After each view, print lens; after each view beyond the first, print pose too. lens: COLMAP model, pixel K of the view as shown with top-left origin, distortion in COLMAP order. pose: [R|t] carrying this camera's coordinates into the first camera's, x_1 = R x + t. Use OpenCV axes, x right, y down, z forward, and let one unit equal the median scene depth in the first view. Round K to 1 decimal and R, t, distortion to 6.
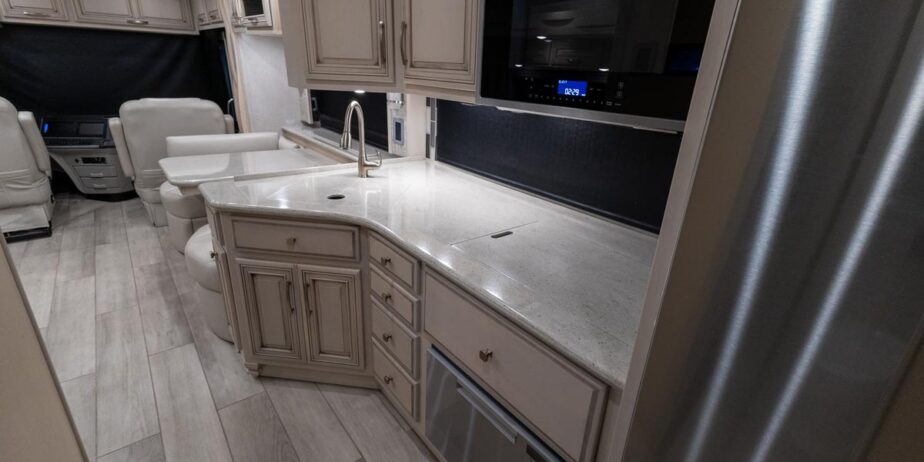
lens RADIAL K [[417.9, 0, 459.5], [0, 417.9, 228.4], [0, 0, 1]] dist [0.015924, -0.004851]
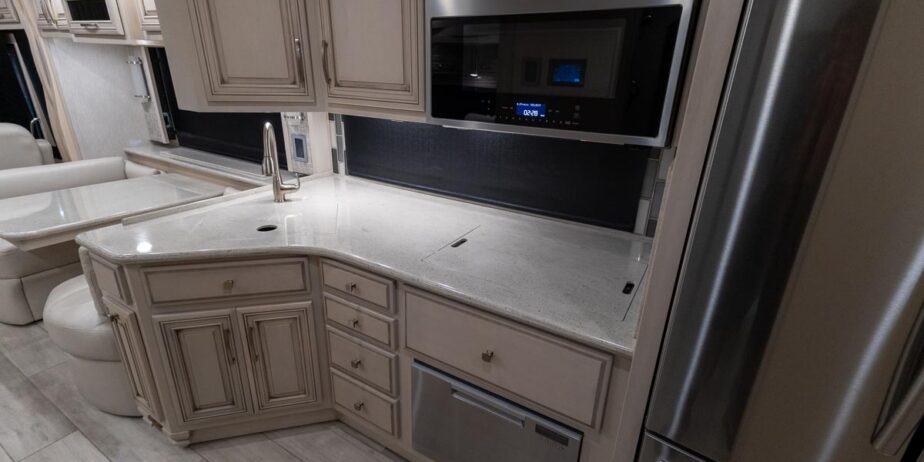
lens RADIAL K [[417.9, 0, 461.3], [0, 417.9, 228.6], [0, 0, 1]] dist [0.015924, -0.004851]
pose [[0.936349, -0.138452, 0.322616, -0.144895], [0.136400, 0.990227, 0.029076, -0.032131], [-0.323489, 0.016779, 0.946083, -0.008165]]
